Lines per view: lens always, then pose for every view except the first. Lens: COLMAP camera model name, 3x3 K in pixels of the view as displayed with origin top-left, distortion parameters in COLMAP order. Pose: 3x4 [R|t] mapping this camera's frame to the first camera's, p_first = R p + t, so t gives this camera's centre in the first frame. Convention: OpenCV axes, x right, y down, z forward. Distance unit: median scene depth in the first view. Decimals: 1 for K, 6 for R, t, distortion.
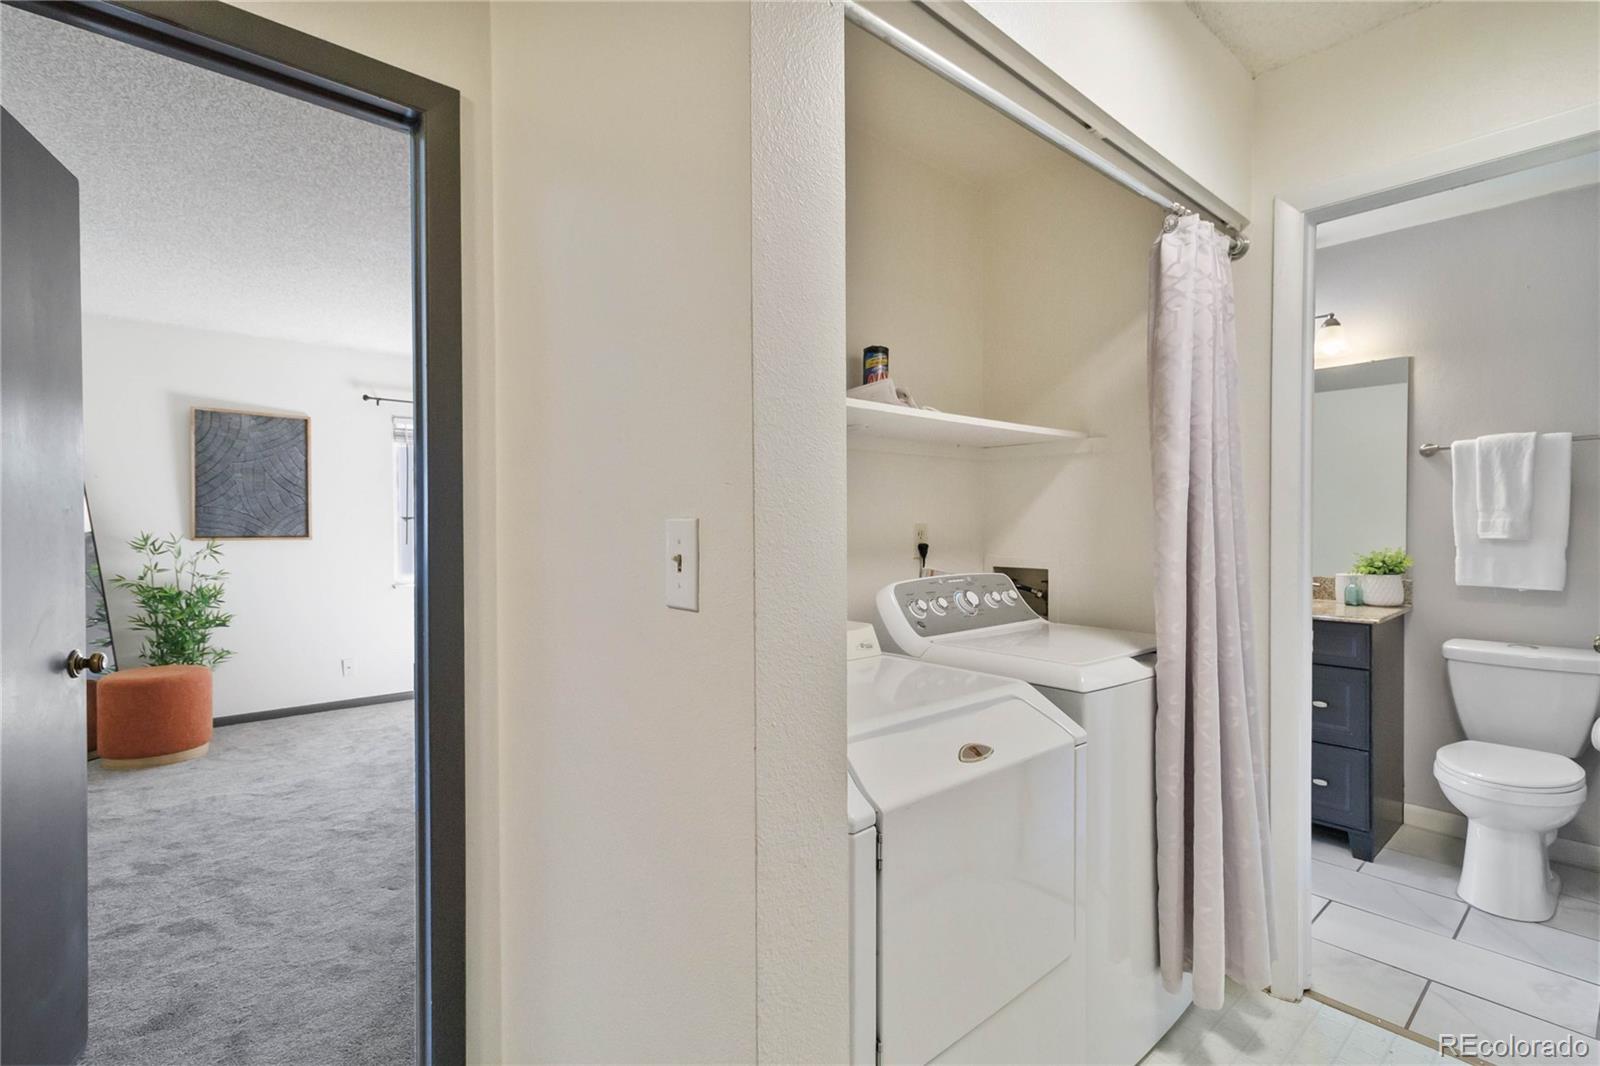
lens RADIAL K [[731.0, 0, 806.9], [0, 731.0, 528.3], [0, 0, 1]] dist [0.001937, -0.000056]
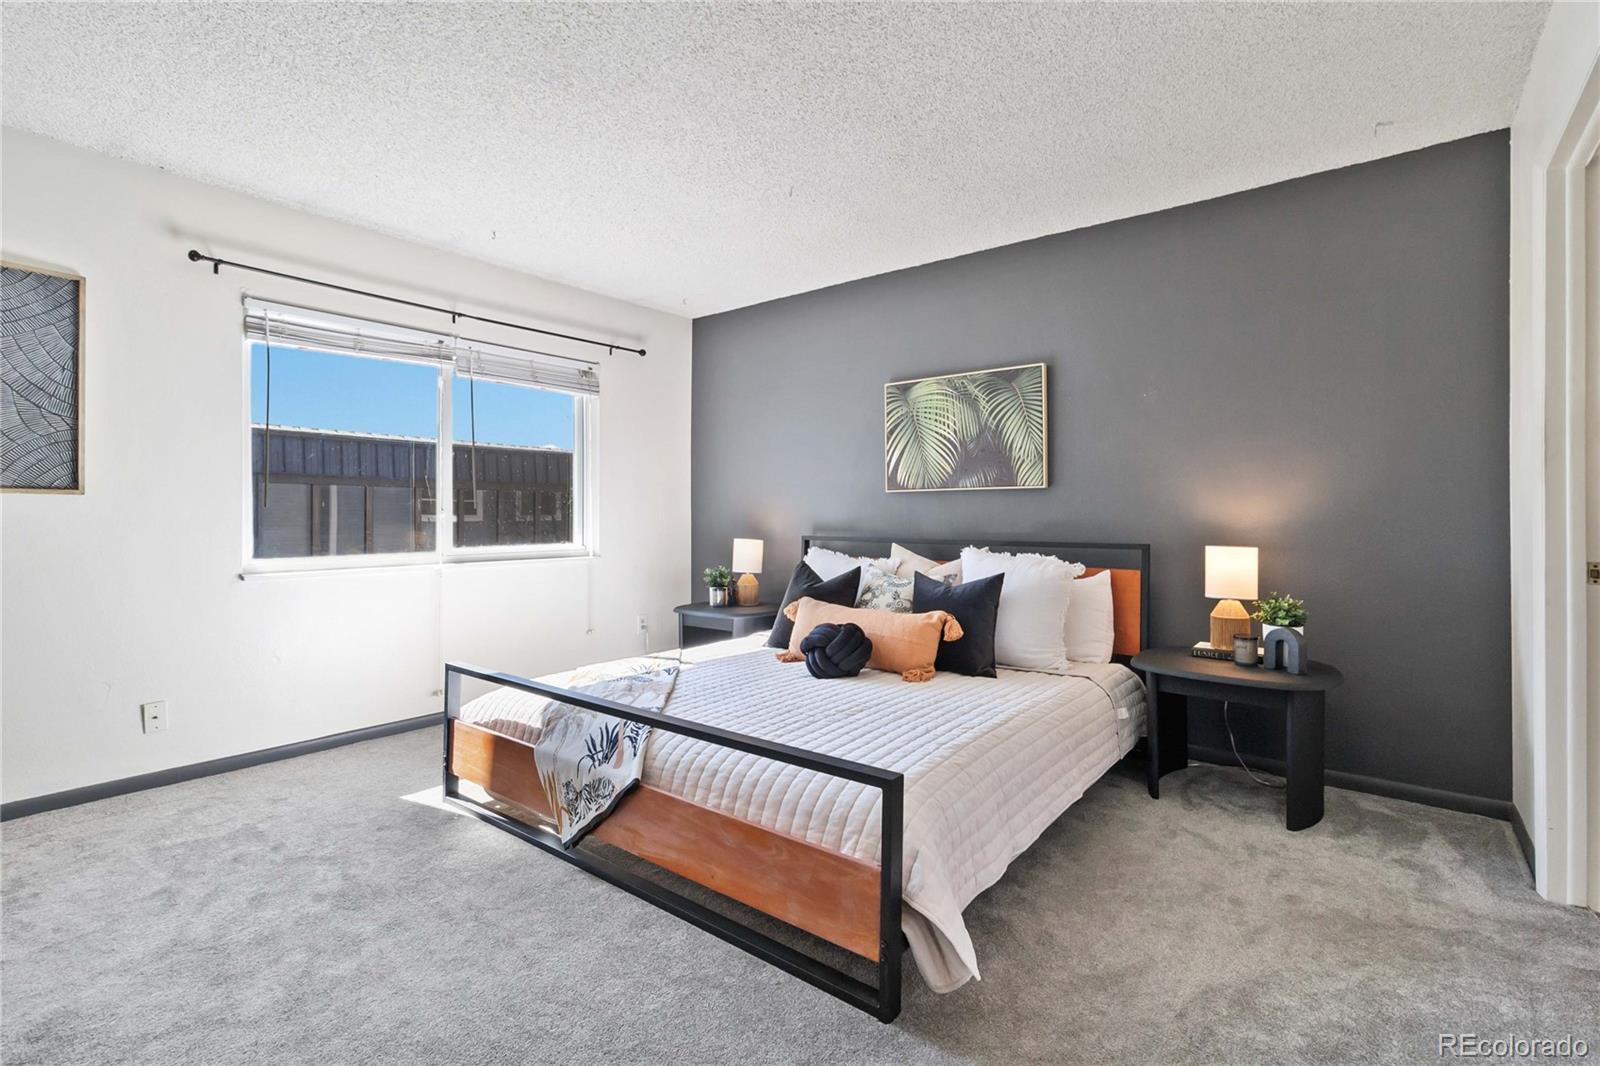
lens RADIAL K [[738.0, 0, 802.3], [0, 738.0, 511.2], [0, 0, 1]] dist [0.001363, -0.000102]
pose [[0.985234, 0.002738, 0.171193, -0.238787], [-0.000285, 0.999897, -0.014354, 0.036745], [-0.171215, 0.014093, 0.985133, 0.358921]]
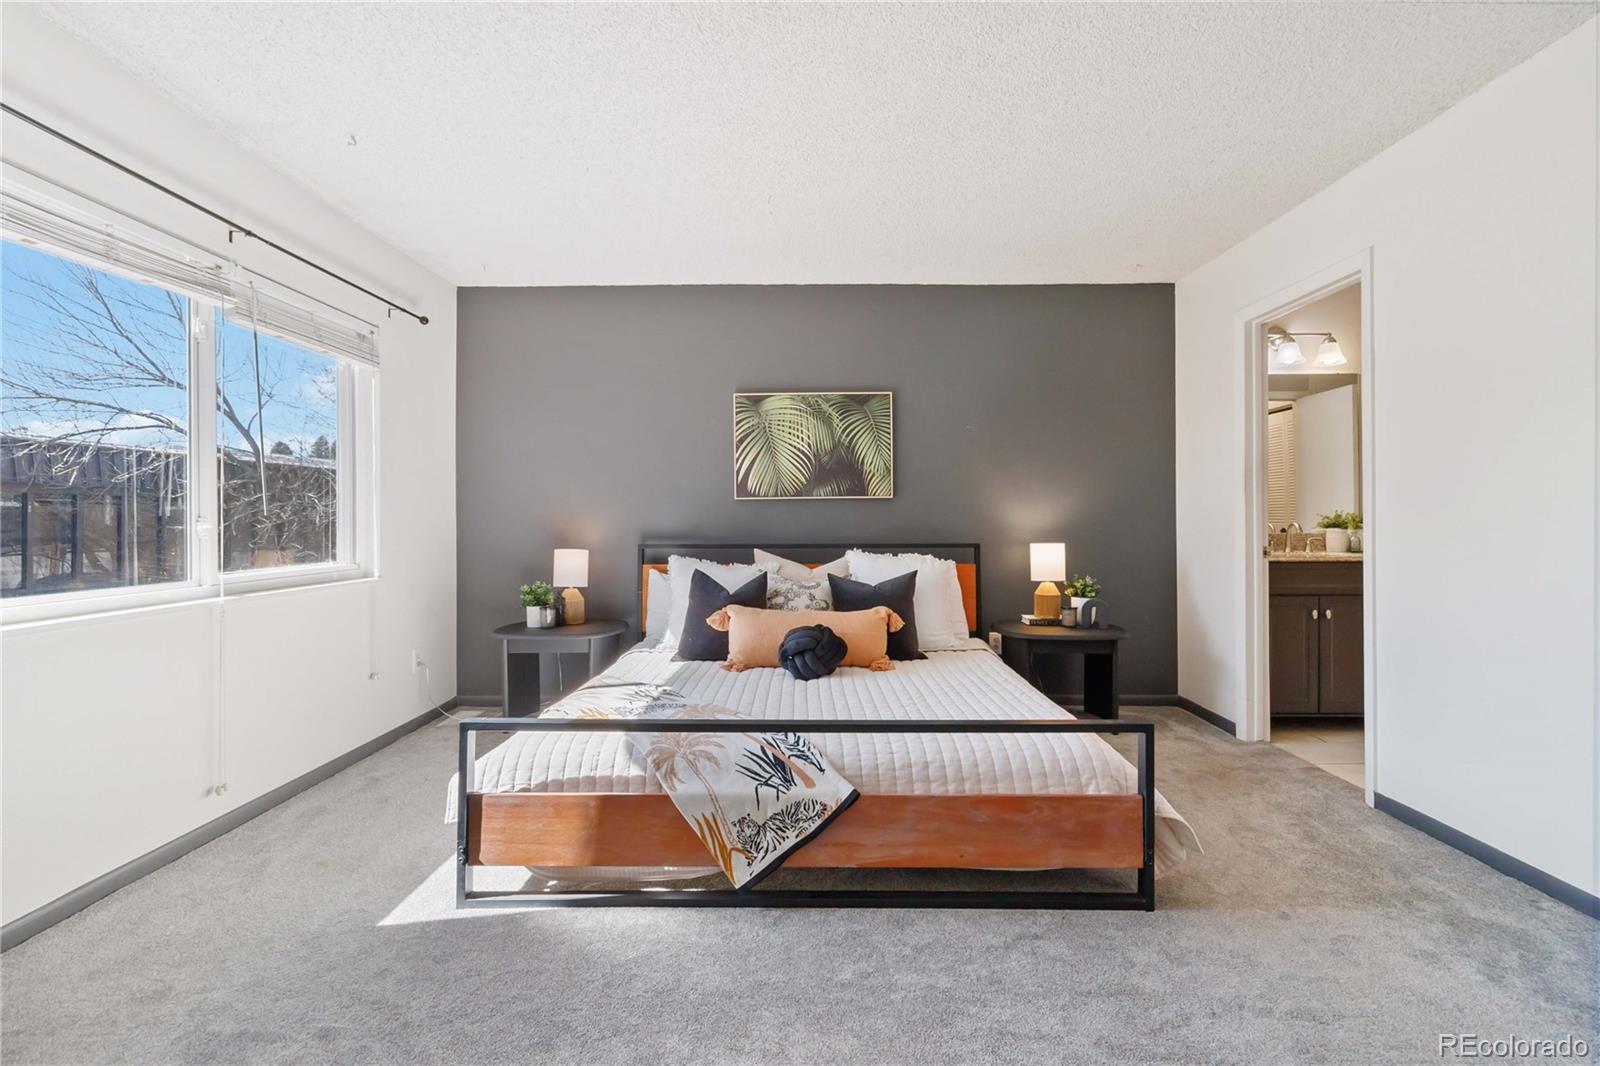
lens RADIAL K [[748.5, 0, 803.1], [0, 748.5, 511.7], [0, 0, 1]] dist [0.003363, 0.000299]
pose [[0.672638, 0.006789, 0.739941, -0.655787], [0.009017, 0.999808, -0.017370, 0.032805], [-0.739917, 0.018356, 0.672448, 0.555228]]
